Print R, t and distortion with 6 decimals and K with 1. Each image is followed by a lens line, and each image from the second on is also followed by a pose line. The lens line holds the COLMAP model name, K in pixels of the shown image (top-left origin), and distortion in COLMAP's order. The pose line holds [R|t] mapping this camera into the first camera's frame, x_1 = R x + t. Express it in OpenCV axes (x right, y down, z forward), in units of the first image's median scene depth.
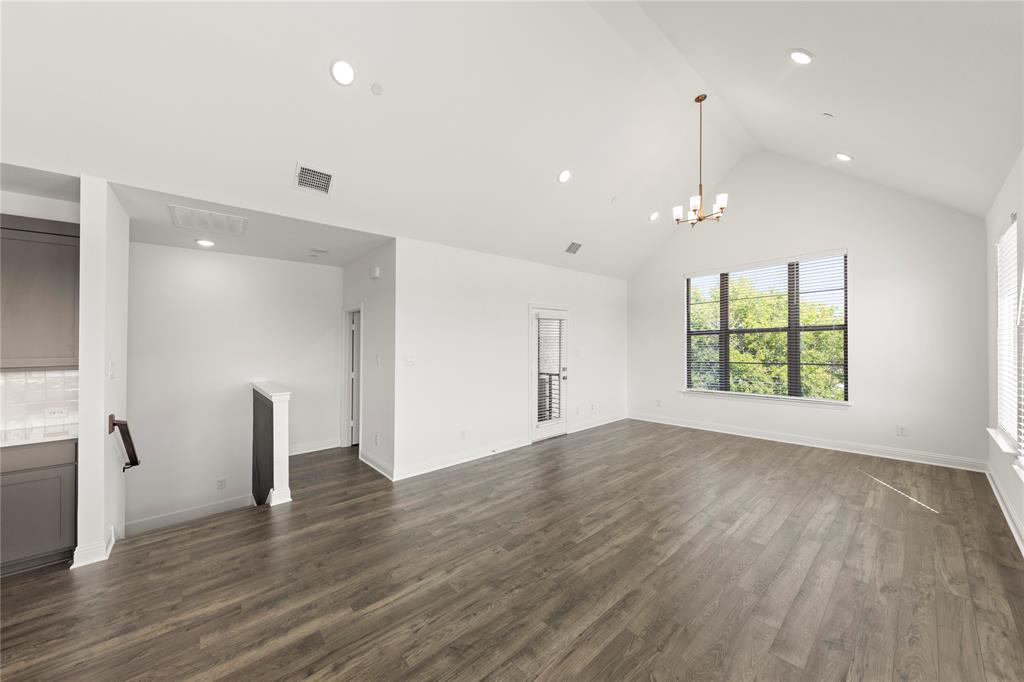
lens RADIAL K [[363.1, 0, 512.0], [0, 363.1, 341.0], [0, 0, 1]] dist [-0.000935, -0.000139]
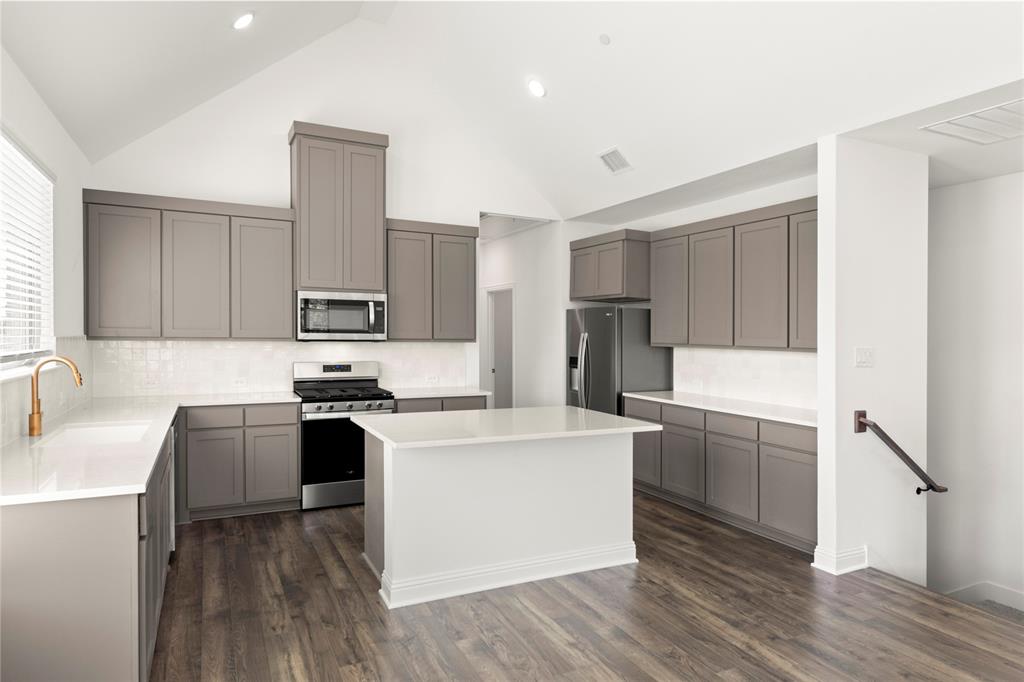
lens RADIAL K [[610.9, 0, 512.0], [0, 610.9, 341.0], [0, 0, 1]] dist [-0.000660, -0.000439]
pose [[-0.263741, 0.030601, -0.964108, 0.404749], [0.002751, 0.999516, 0.030972, -0.002606], [0.964590, 0.005517, -0.263697, 0.543068]]
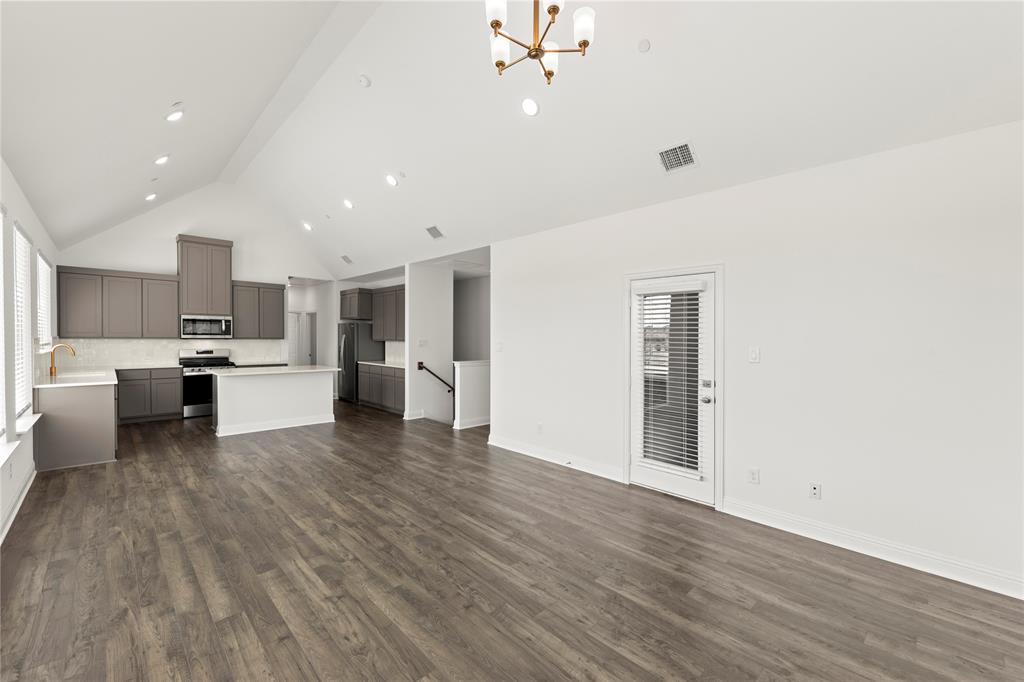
lens RADIAL K [[422.9, 0, 513.7], [0, 422.9, 337.9], [0, 0, 1]] dist [0.002323, -0.000026]
pose [[0.043379, 0.023721, -0.998777, 1.480079], [0.001027, 0.999717, 0.023788, -0.013845], [0.999058, -0.002057, 0.043342, 1.353969]]
